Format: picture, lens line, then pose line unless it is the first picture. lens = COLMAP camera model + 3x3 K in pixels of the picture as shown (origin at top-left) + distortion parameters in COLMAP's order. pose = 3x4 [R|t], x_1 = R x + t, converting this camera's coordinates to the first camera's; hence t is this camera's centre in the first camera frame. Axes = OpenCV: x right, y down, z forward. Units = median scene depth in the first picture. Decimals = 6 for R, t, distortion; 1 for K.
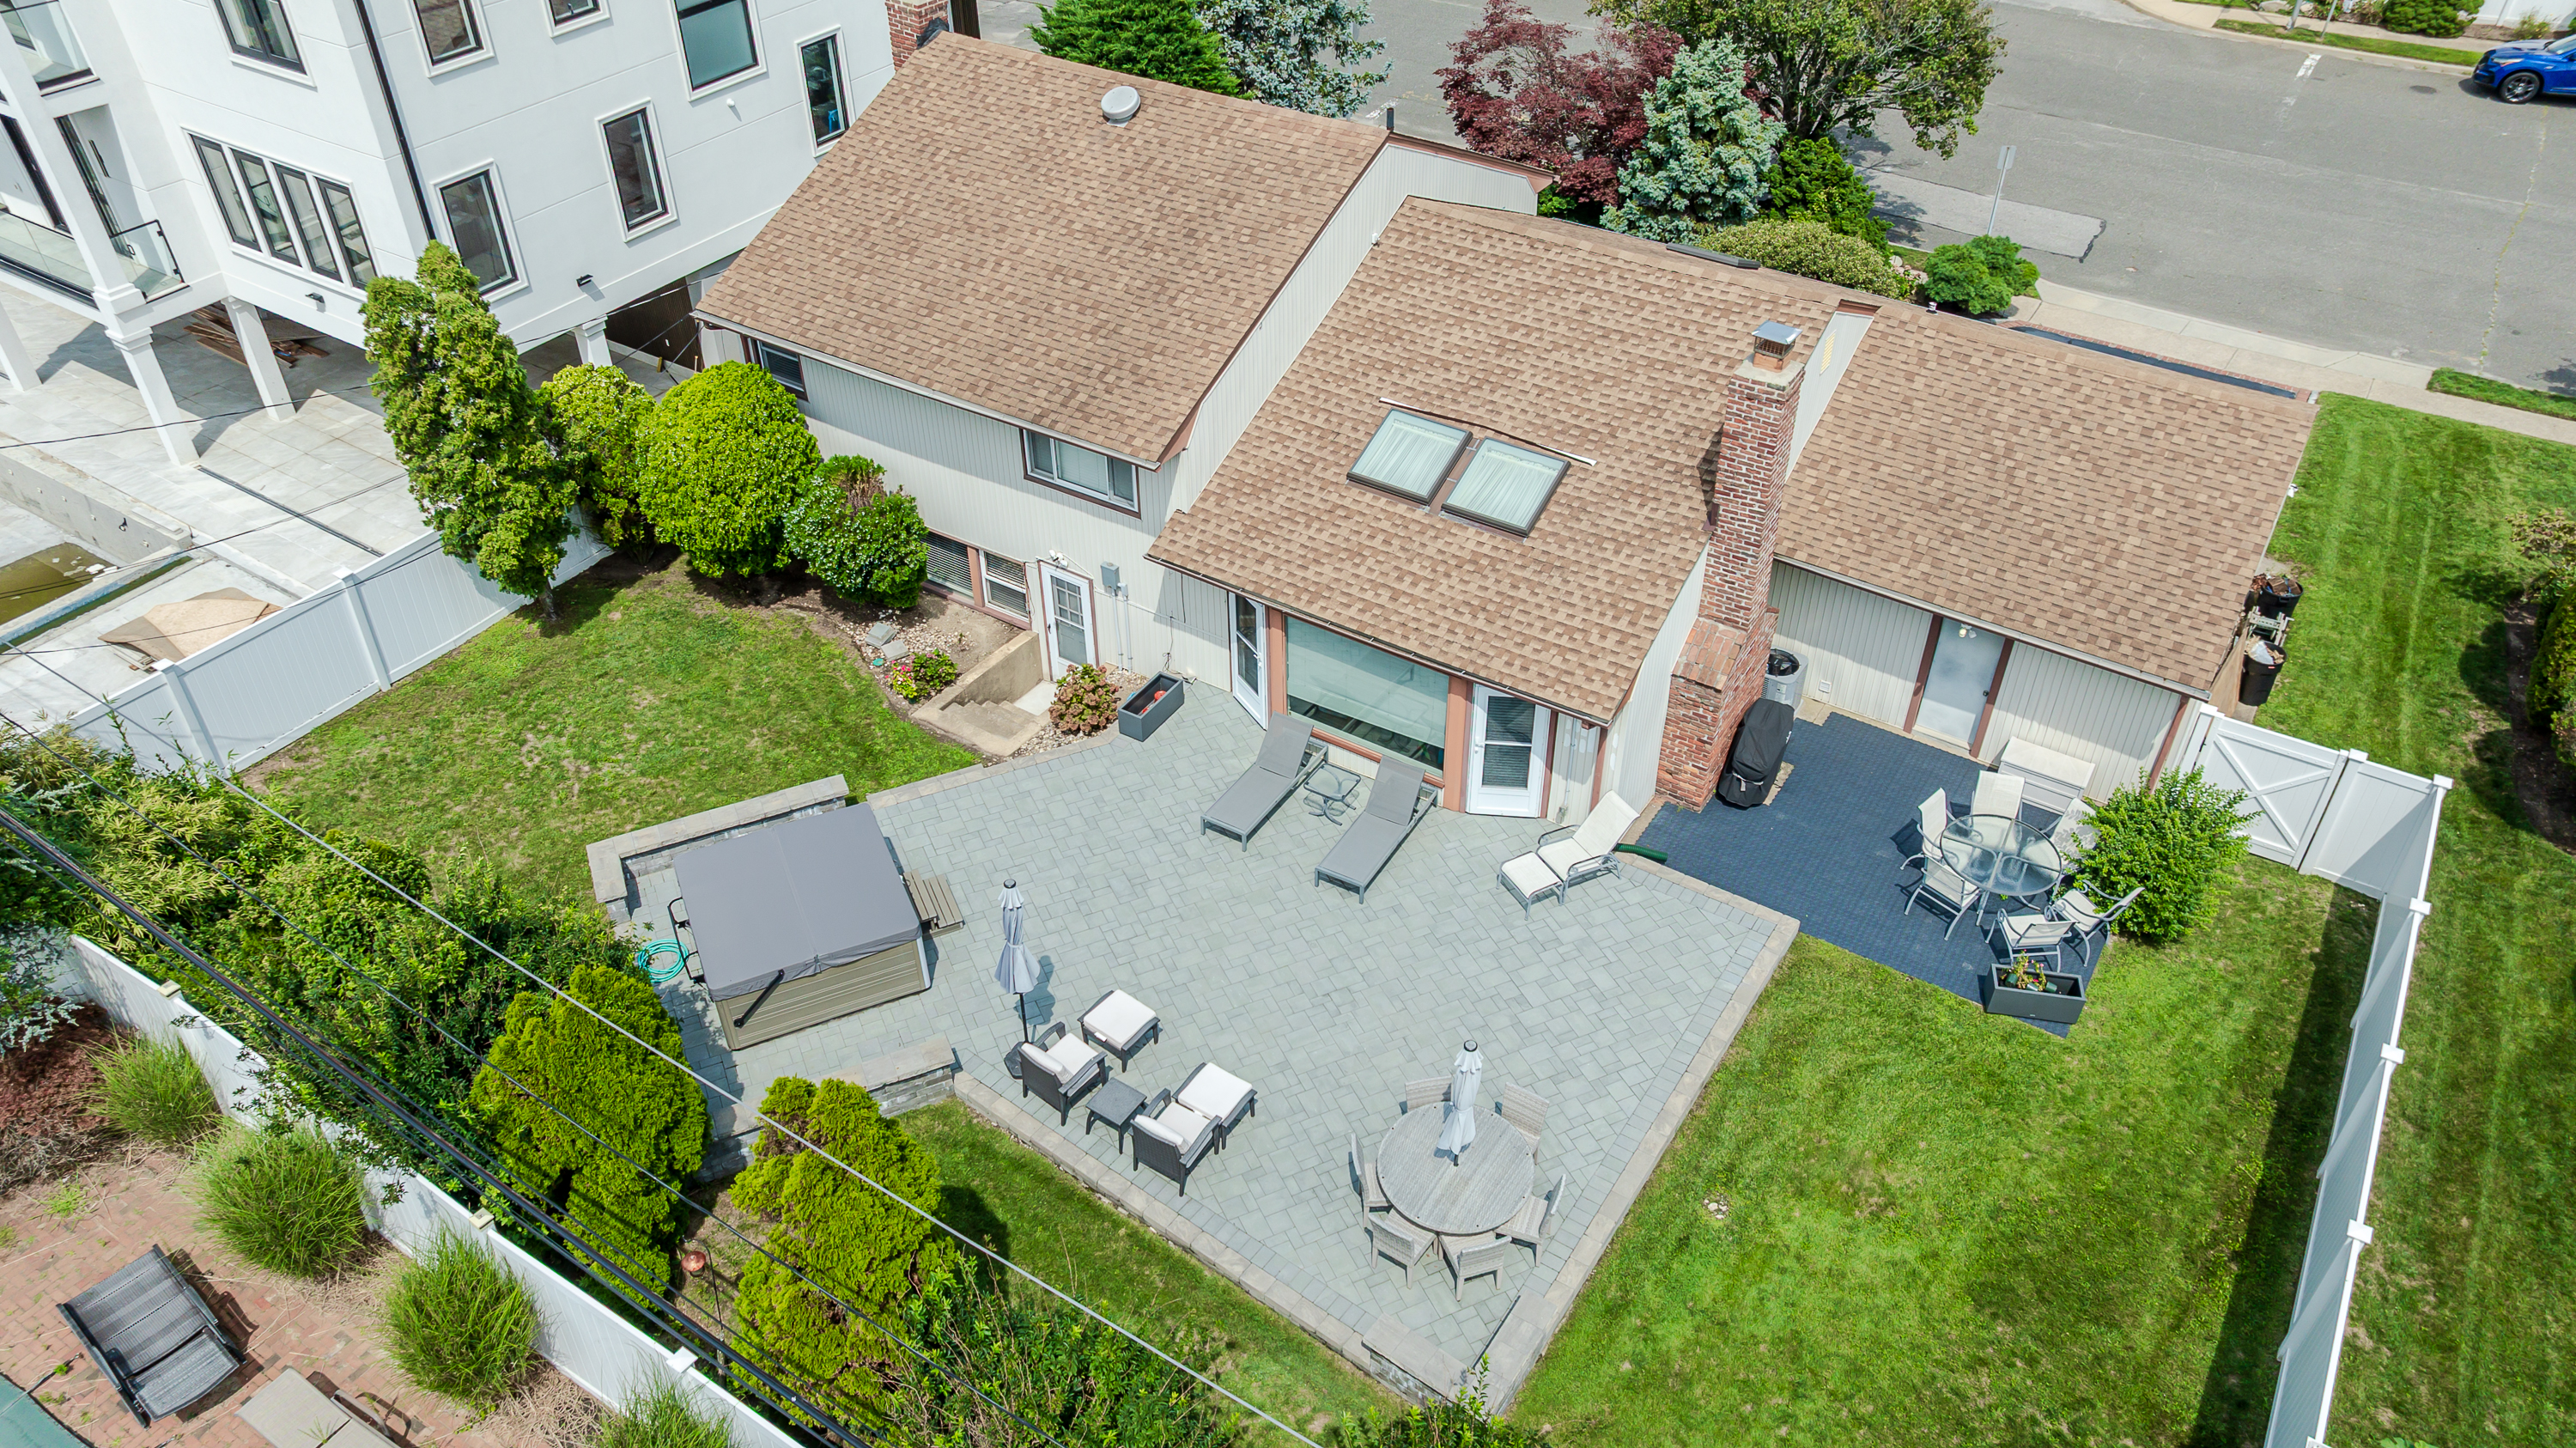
lens RADIAL K [[1805.2, 0, 1288.0], [0, 1805.2, 724.0], [0, 0, 1]] dist [-0.034145, 0.035214]
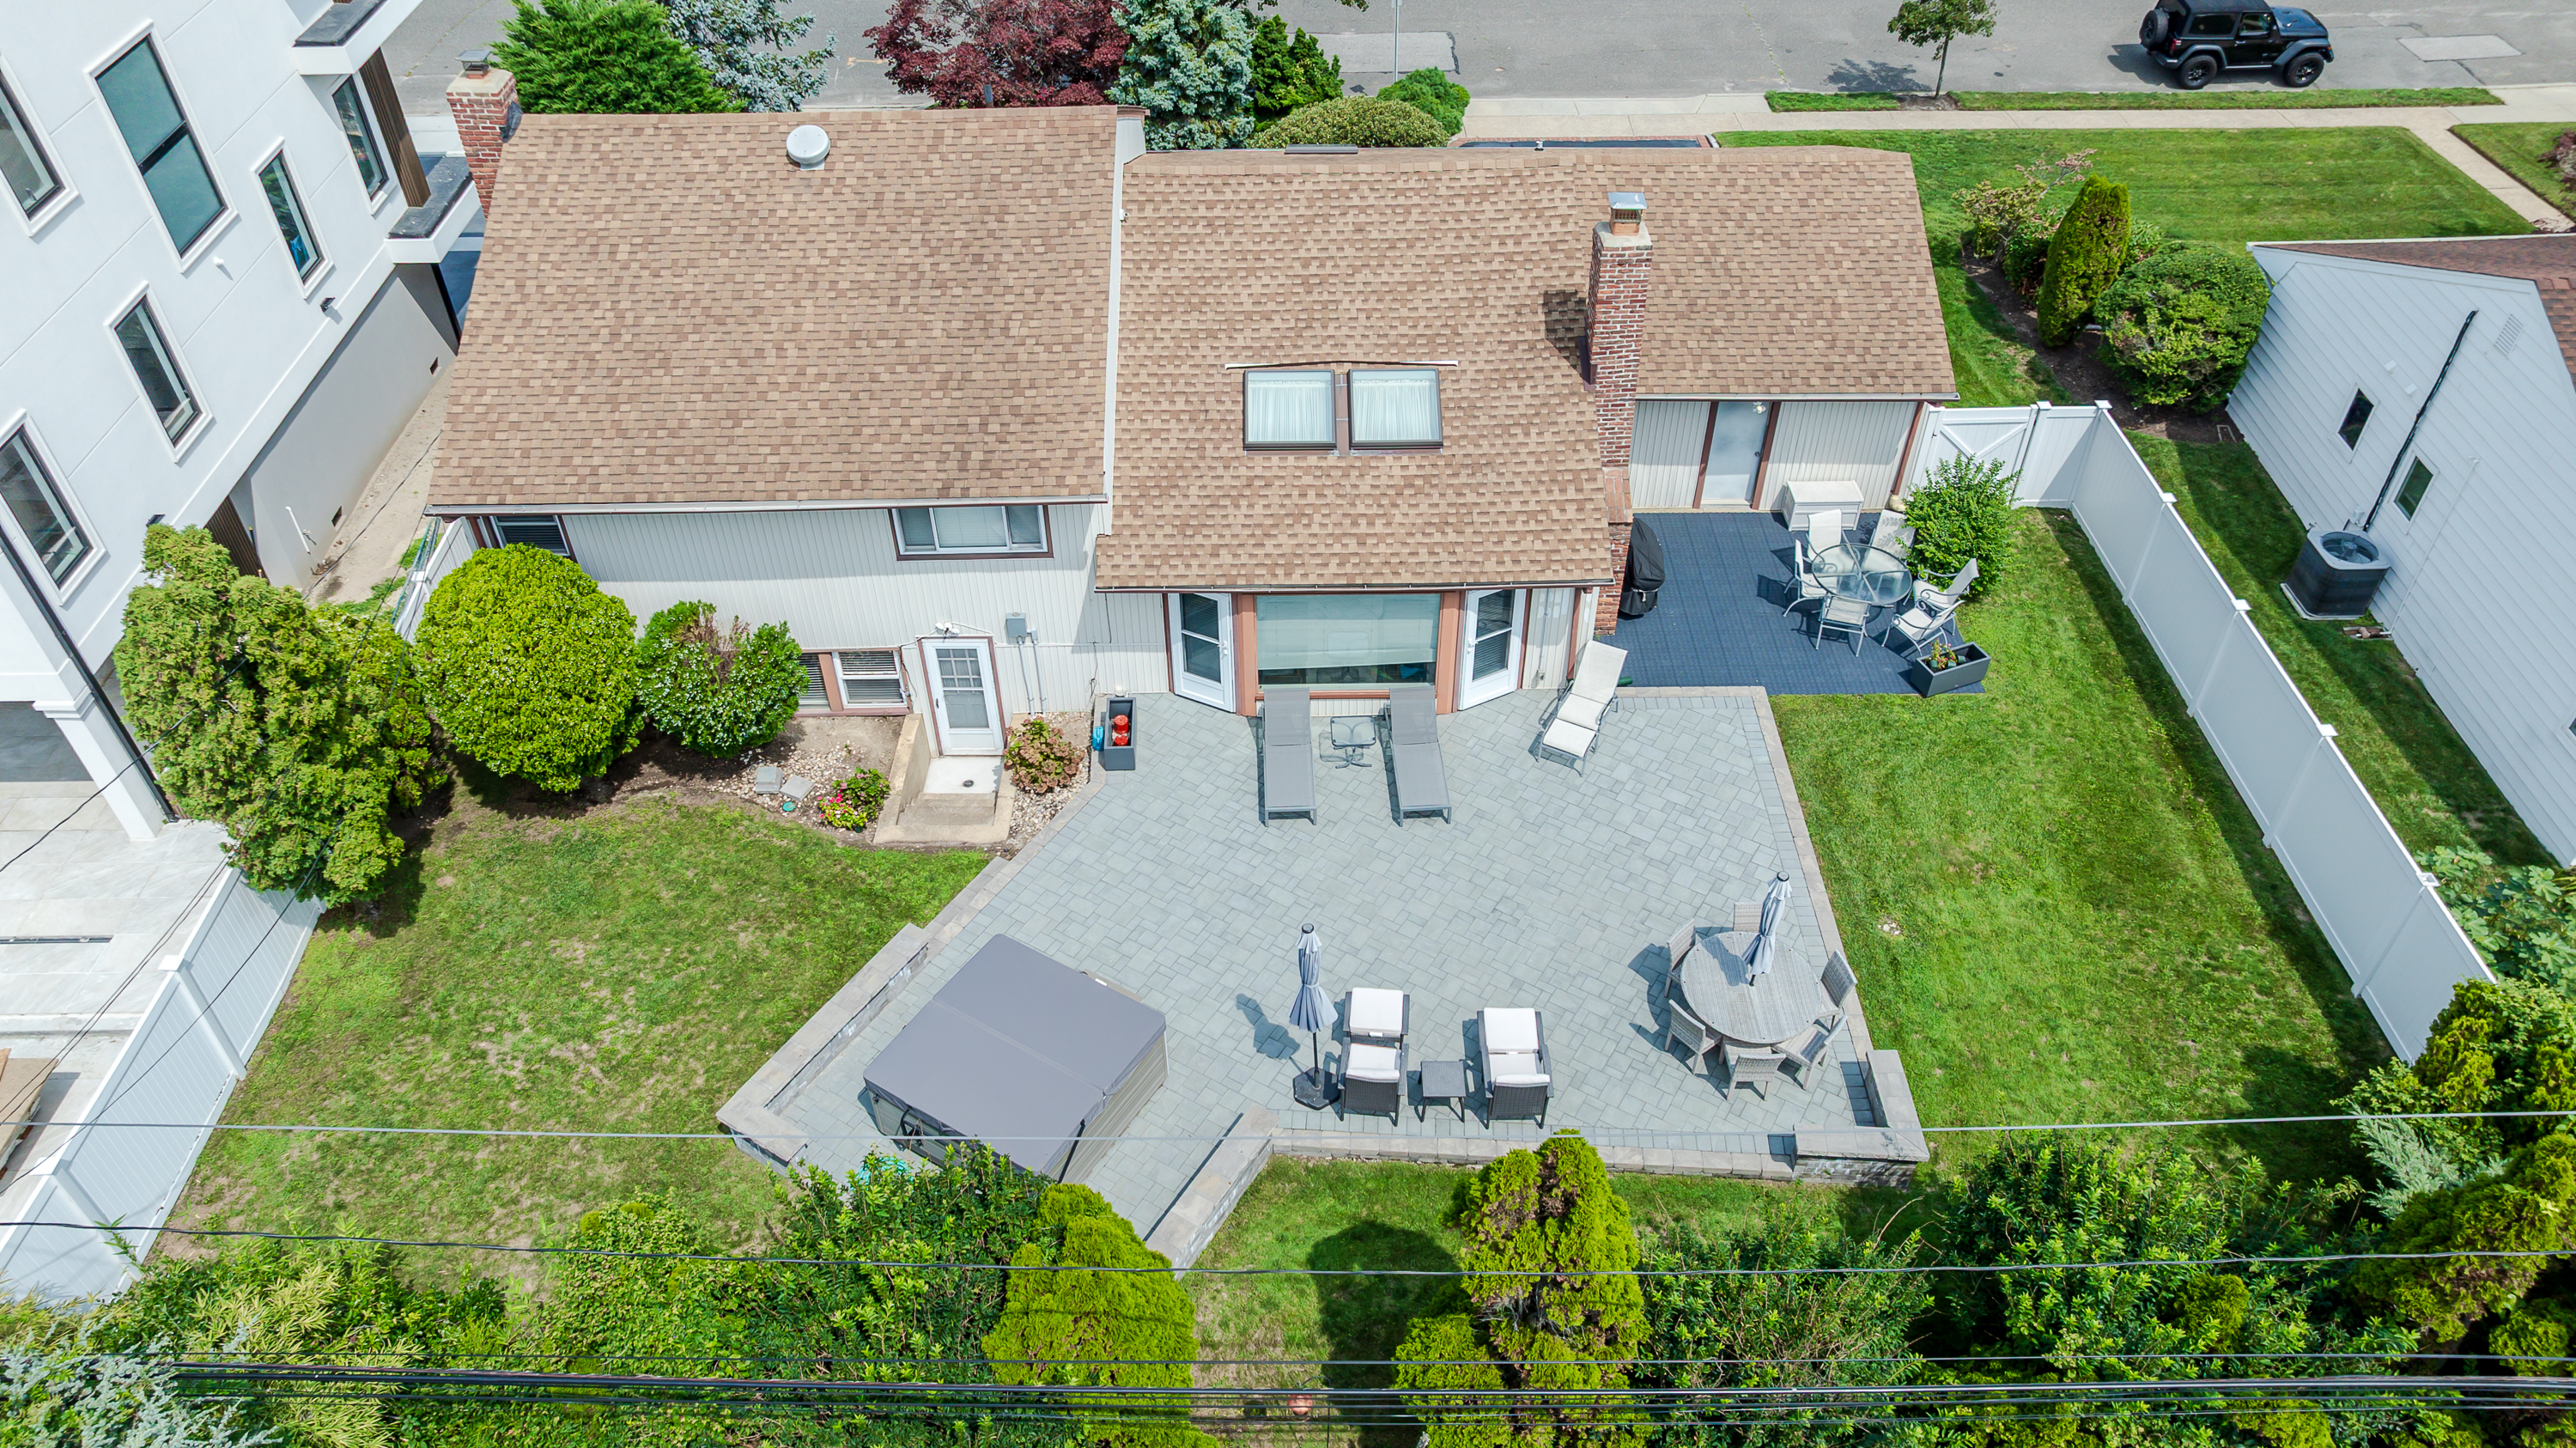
lens RADIAL K [[1805.2, 0, 1288.0], [0, 1805.2, 724.0], [0, 0, 1]] dist [-0.034145, 0.035214]
pose [[0.832394, -0.374003, 0.408953, -0.398622], [0.347309, 0.927098, 0.140945, -0.121183], [-0.431854, 0.024711, 0.901605, 0.075112]]
